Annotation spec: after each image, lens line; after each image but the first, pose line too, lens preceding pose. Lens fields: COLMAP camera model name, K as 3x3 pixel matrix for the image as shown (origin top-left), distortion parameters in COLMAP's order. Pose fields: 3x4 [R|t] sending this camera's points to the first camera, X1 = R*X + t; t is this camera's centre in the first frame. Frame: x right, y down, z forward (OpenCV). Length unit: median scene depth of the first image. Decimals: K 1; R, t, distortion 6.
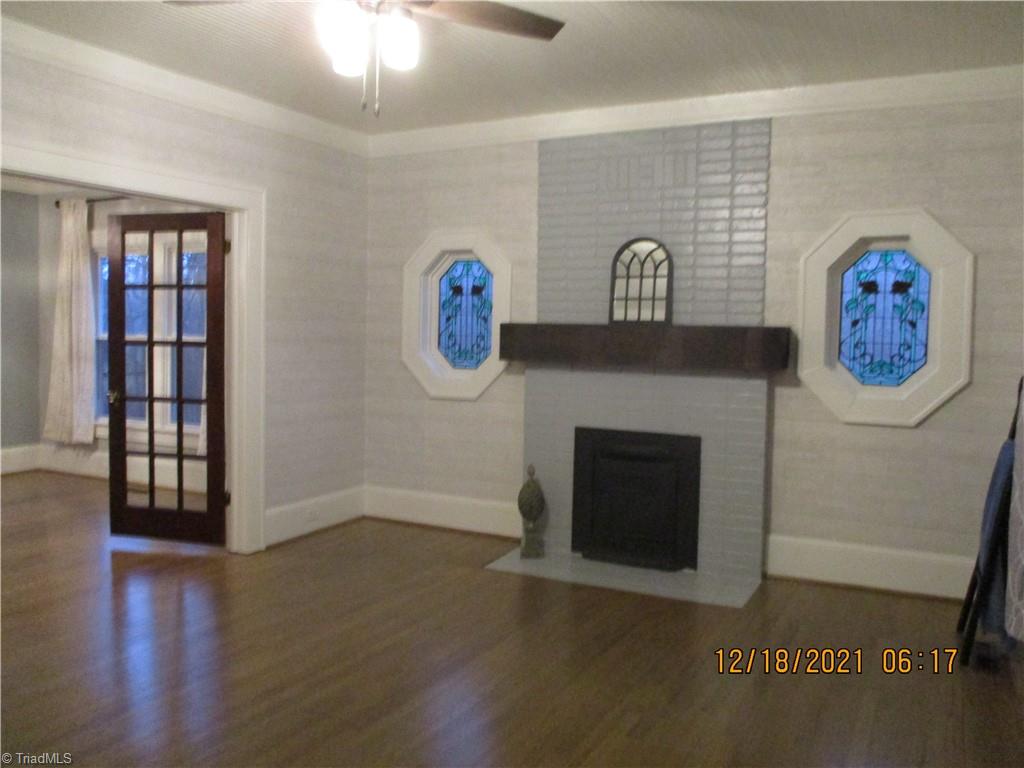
lens RADIAL K [[848.8, 0, 512.0], [0, 848.8, 384.0], [0, 0, 1]] dist [-0.081651, 0.000440]
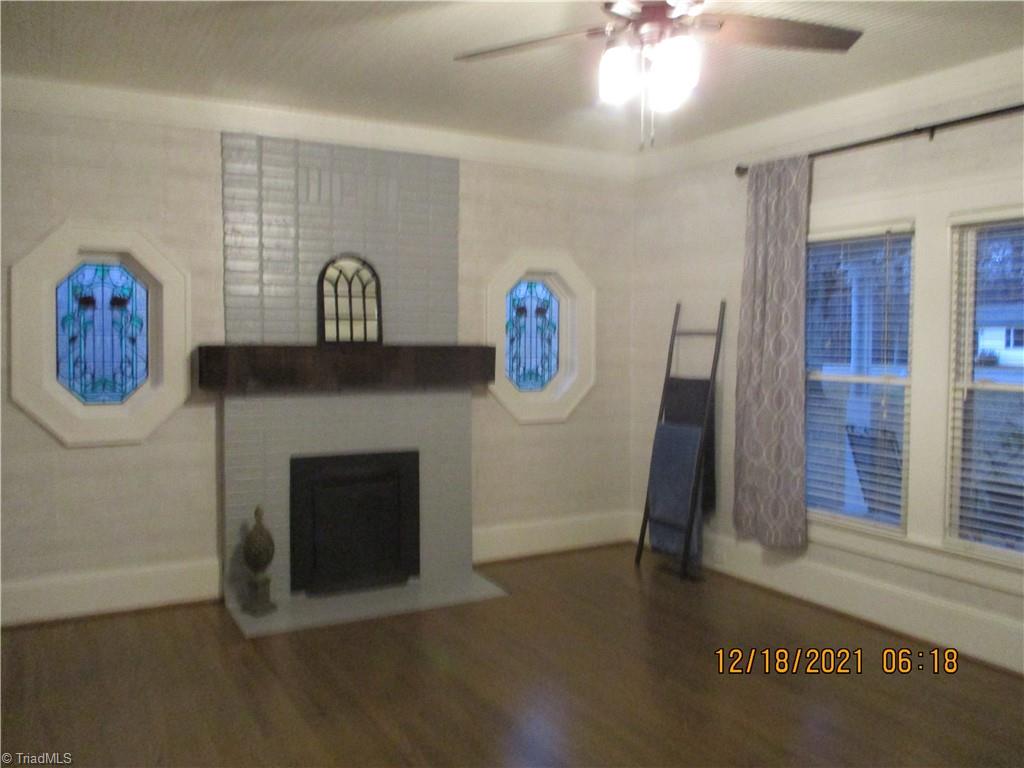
lens RADIAL K [[842.5, 0, 512.0], [0, 842.5, 384.0], [0, 0, 1]] dist [0.000014, -0.001656]
pose [[0.551808, -0.048254, 0.832574, -0.561509], [0.064559, 0.997801, 0.015042, -0.027202], [-0.831469, 0.045450, 0.553709, 0.307556]]
